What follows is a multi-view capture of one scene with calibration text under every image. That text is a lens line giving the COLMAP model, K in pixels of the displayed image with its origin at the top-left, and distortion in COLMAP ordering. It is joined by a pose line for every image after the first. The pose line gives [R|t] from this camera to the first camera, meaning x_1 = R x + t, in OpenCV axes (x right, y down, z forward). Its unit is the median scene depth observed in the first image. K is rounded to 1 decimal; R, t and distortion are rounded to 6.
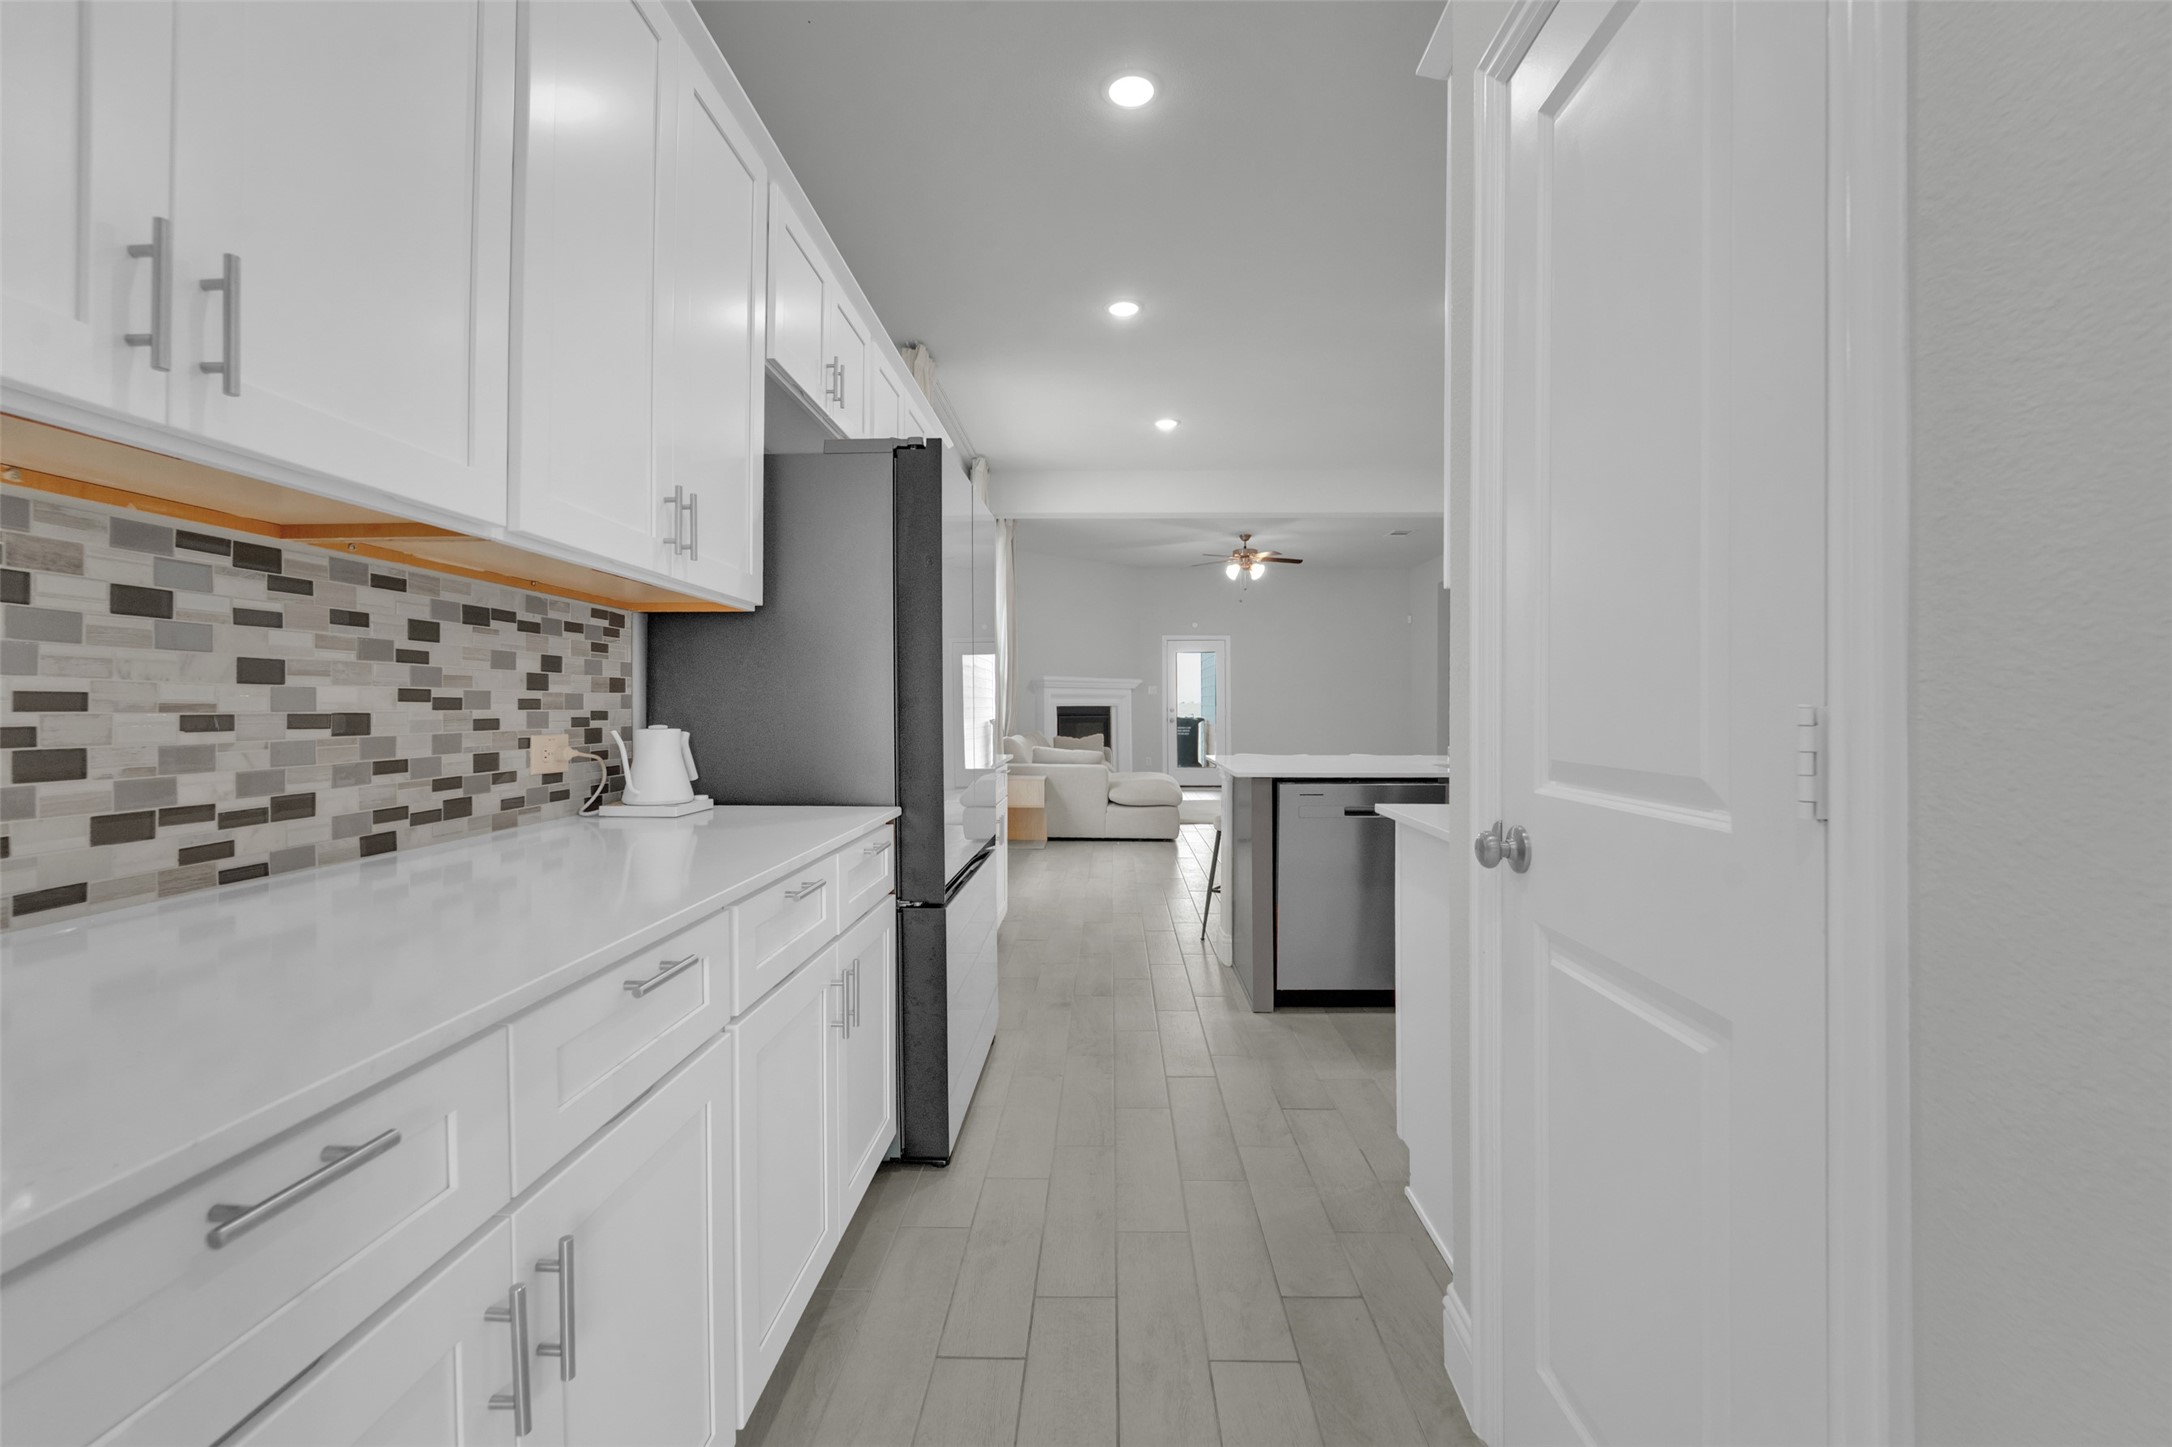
lens RADIAL K [[919.7, 0, 1087.7], [0, 919.7, 711.0], [0, 0, 1]] dist [-0.010195, 0.000112]
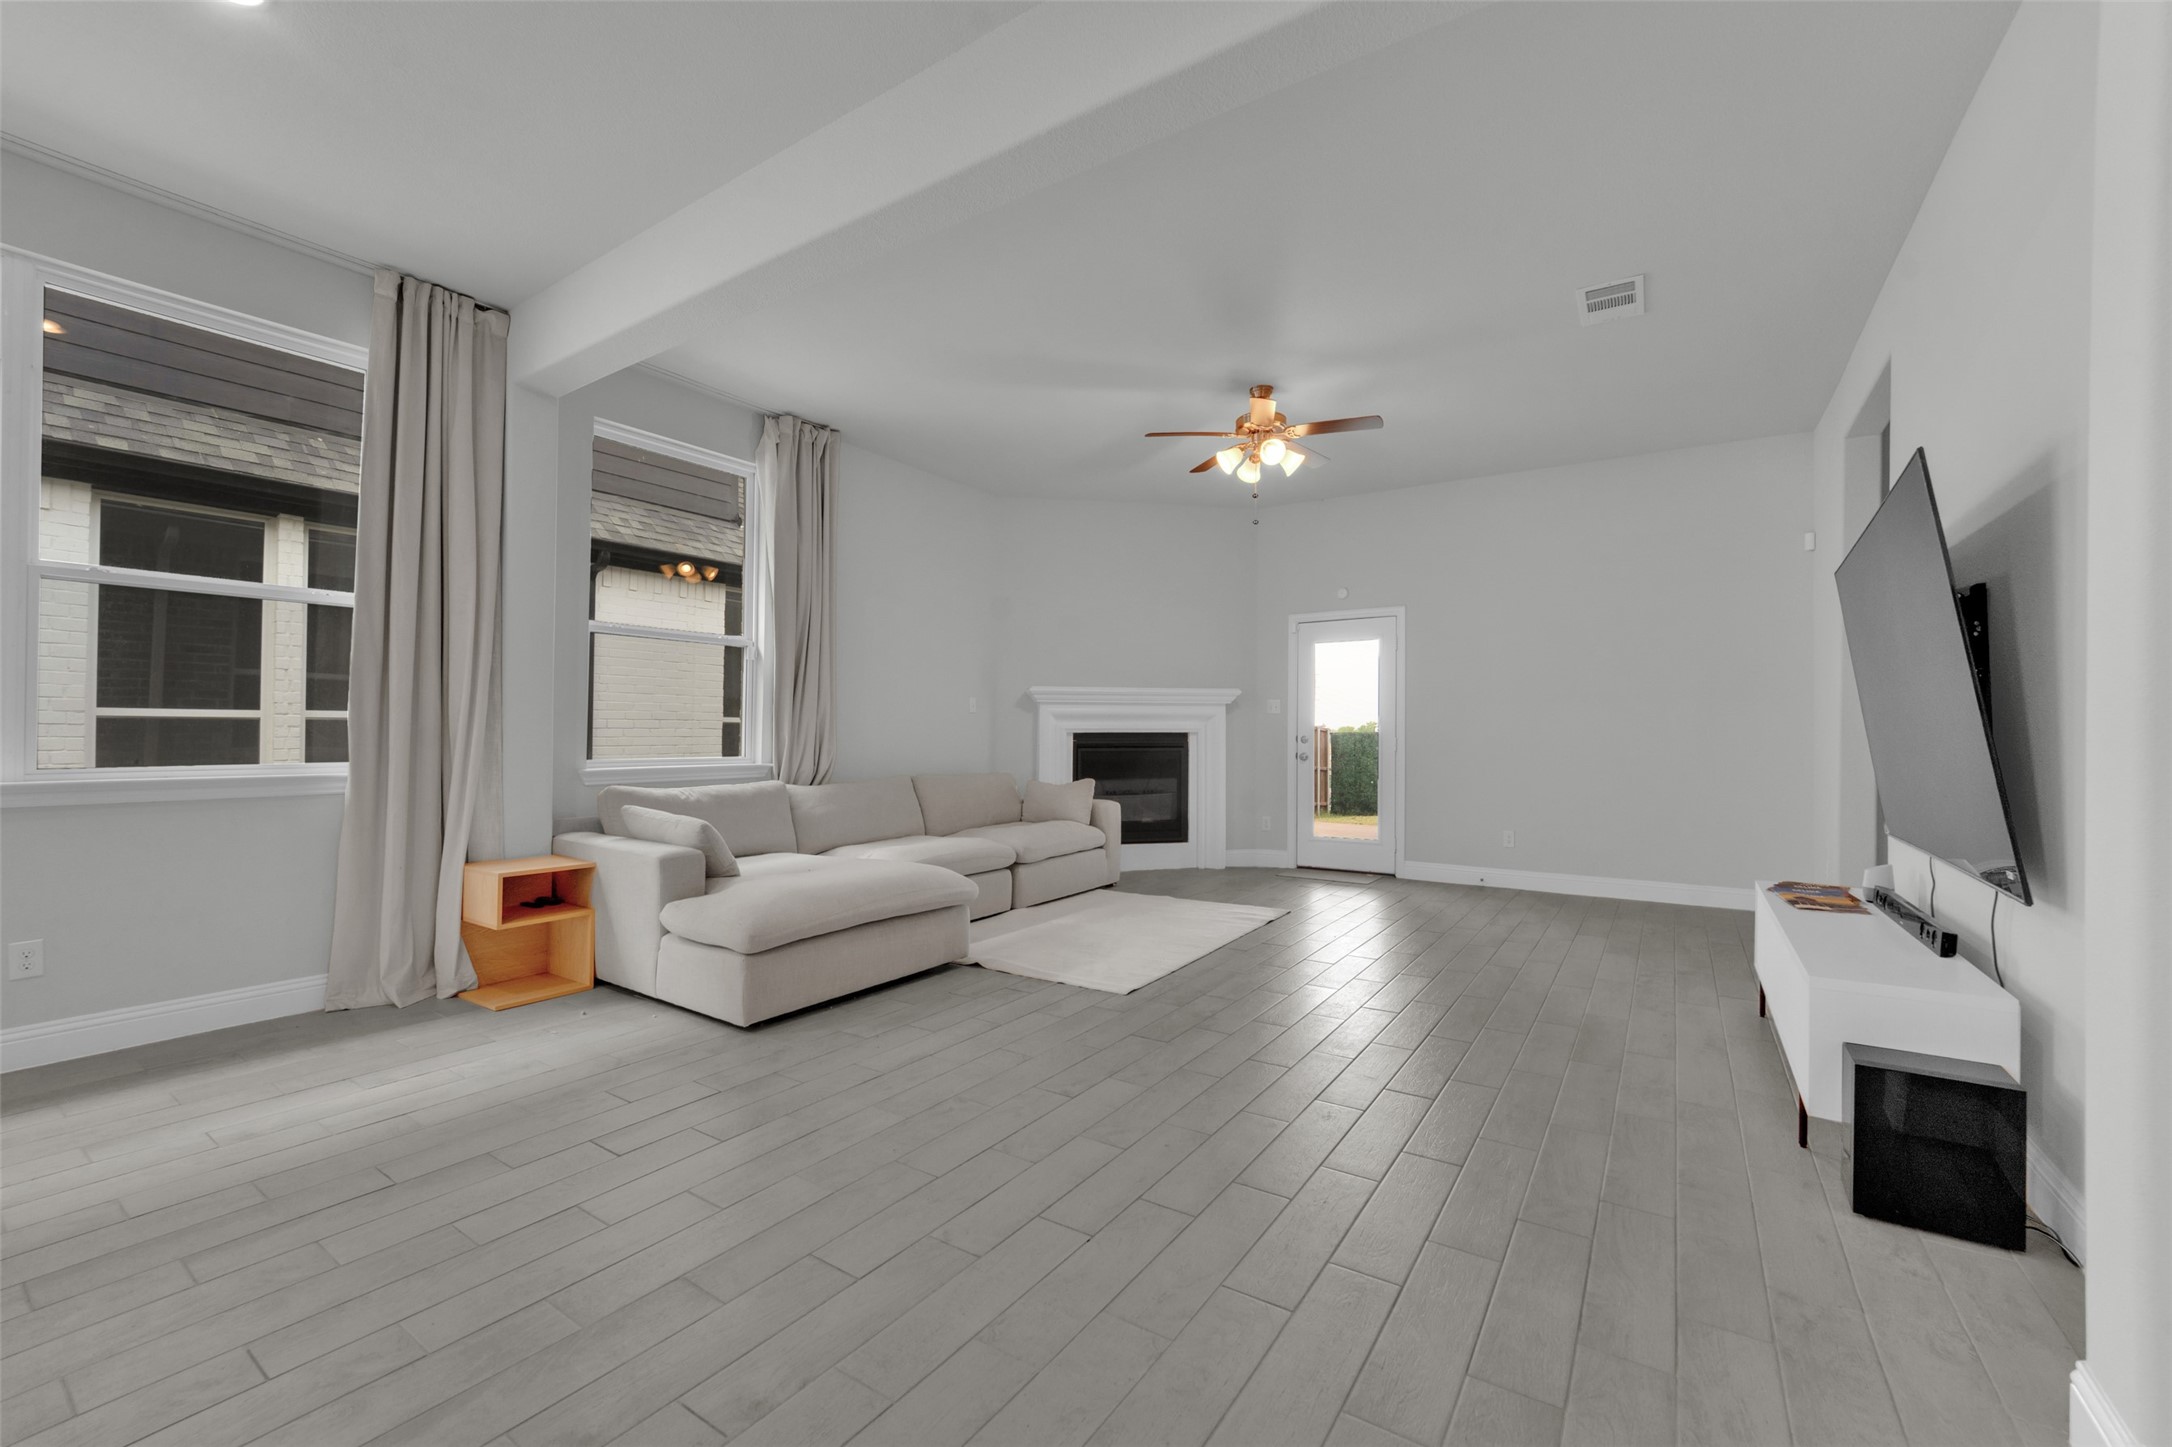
lens RADIAL K [[919.7, 0, 1104.4], [0, 919.7, 746.4], [0, 0, 1]] dist [-0.010195, 0.000112]
pose [[0.841624, 0.008737, -0.539994, 0.378759], [-0.002476, 0.999921, 0.012320, -0.004779], [0.540059, -0.009032, 0.841579, 0.541554]]
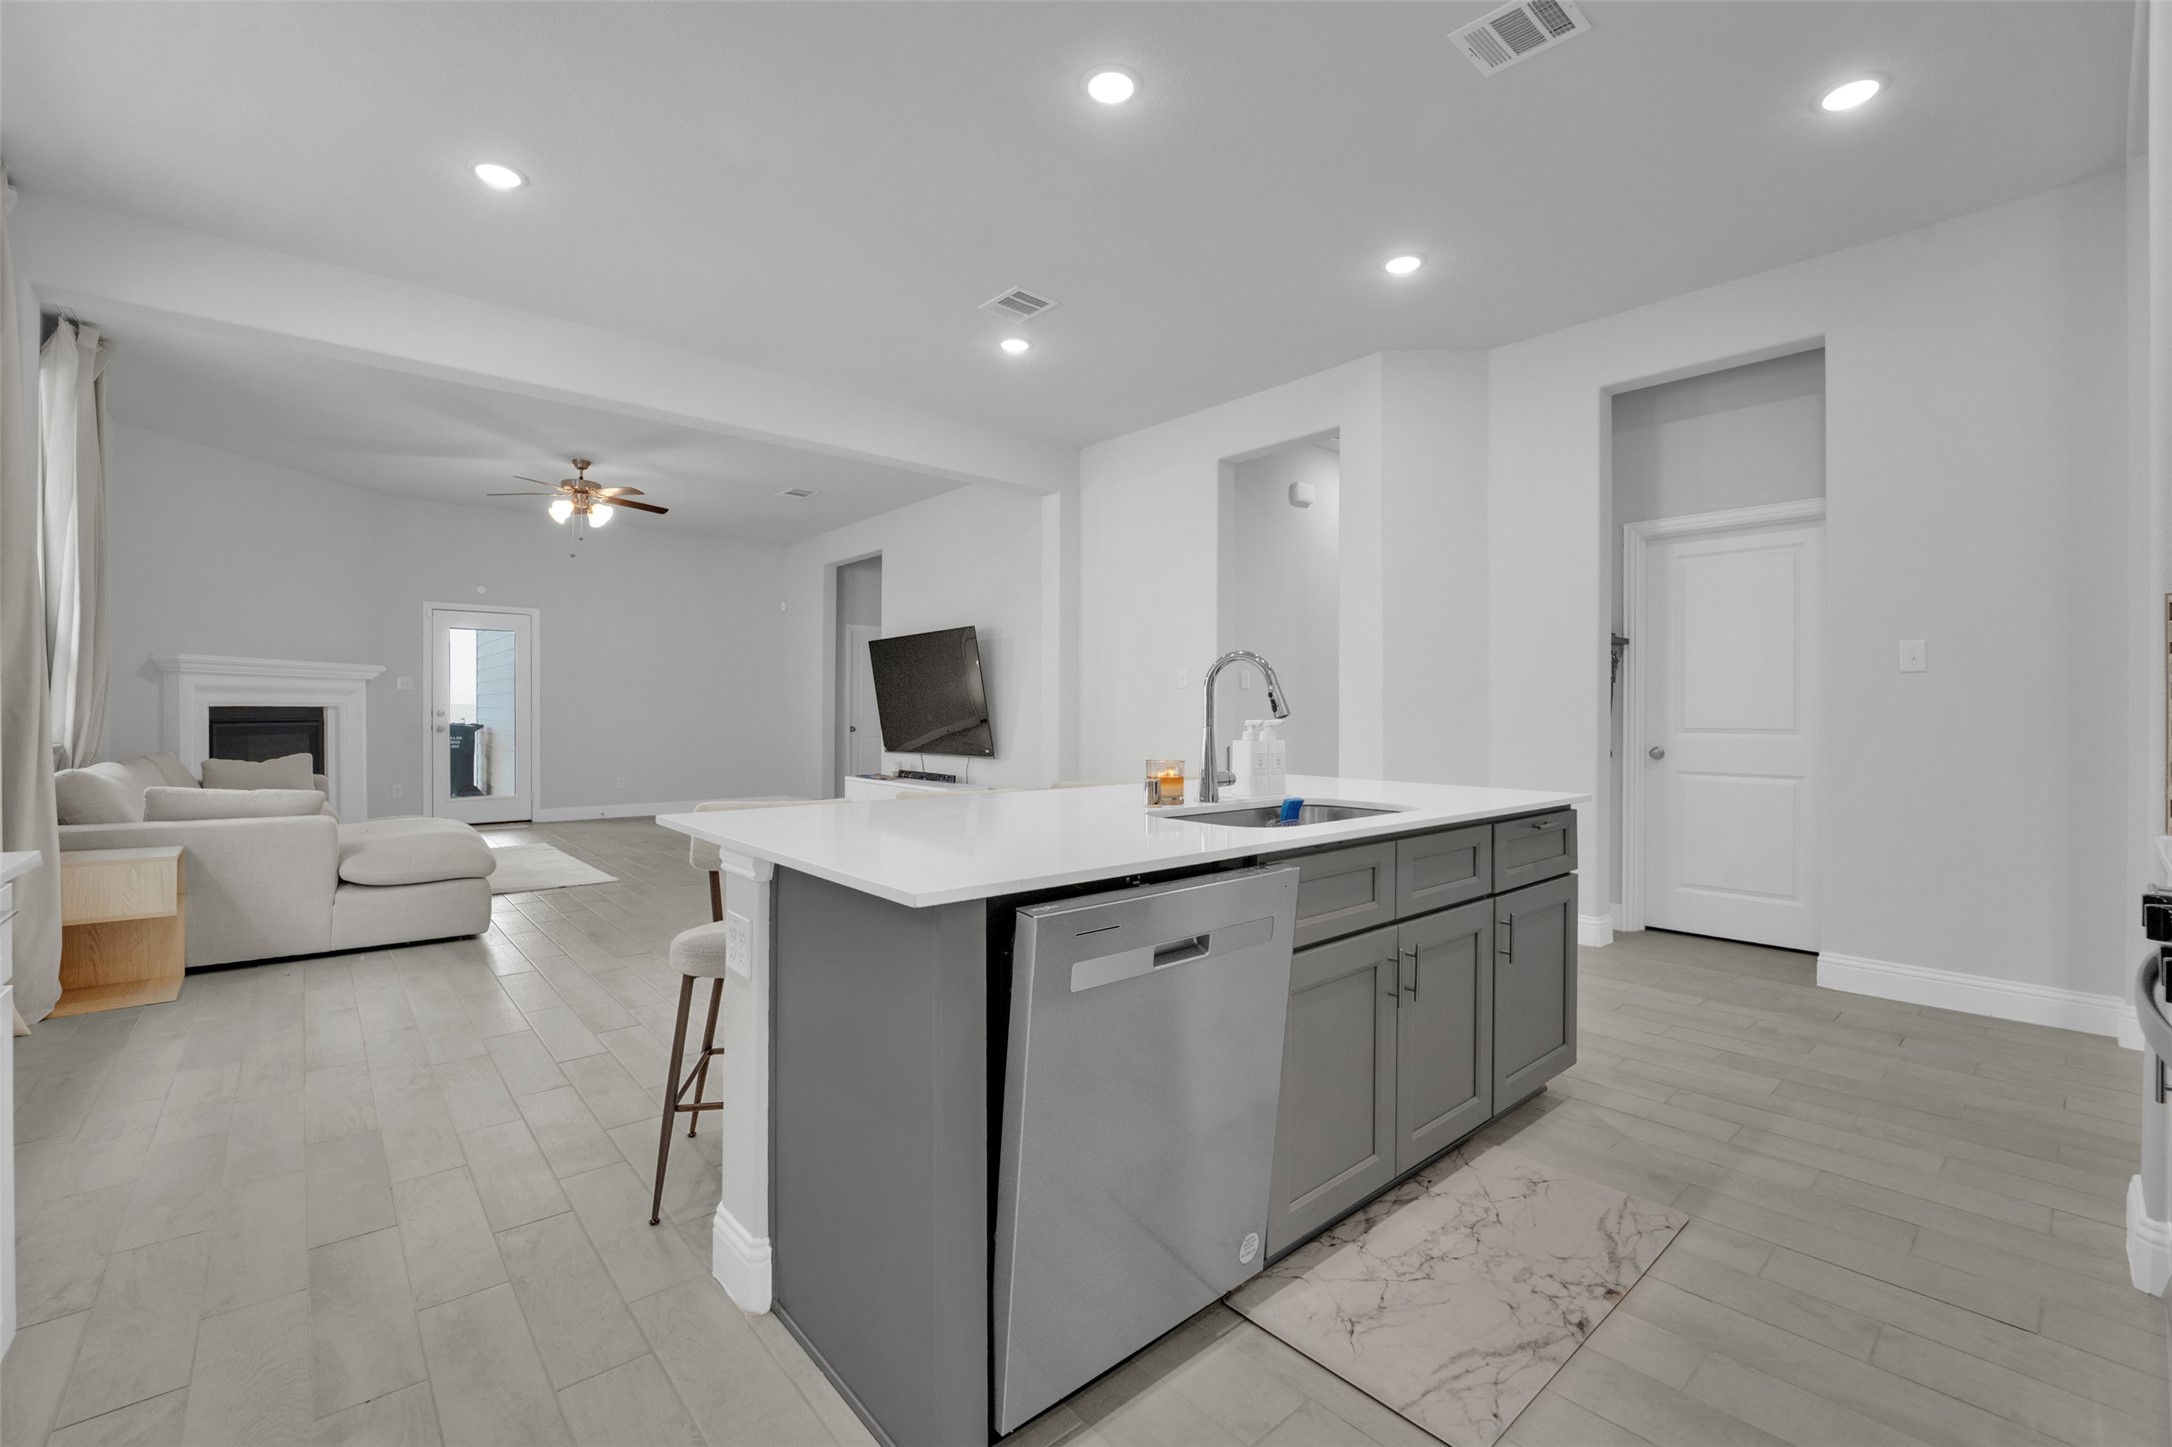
lens RADIAL K [[919.7, 0, 1083.3], [0, 919.7, 711.3], [0, 0, 1]] dist [-0.010195, 0.000112]
pose [[0.741707, 0.000995, 0.670724, -0.010503], [0.000759, 0.999997, -0.002323, -0.001012], [-0.670724, 0.002232, 0.741704, 0.241575]]
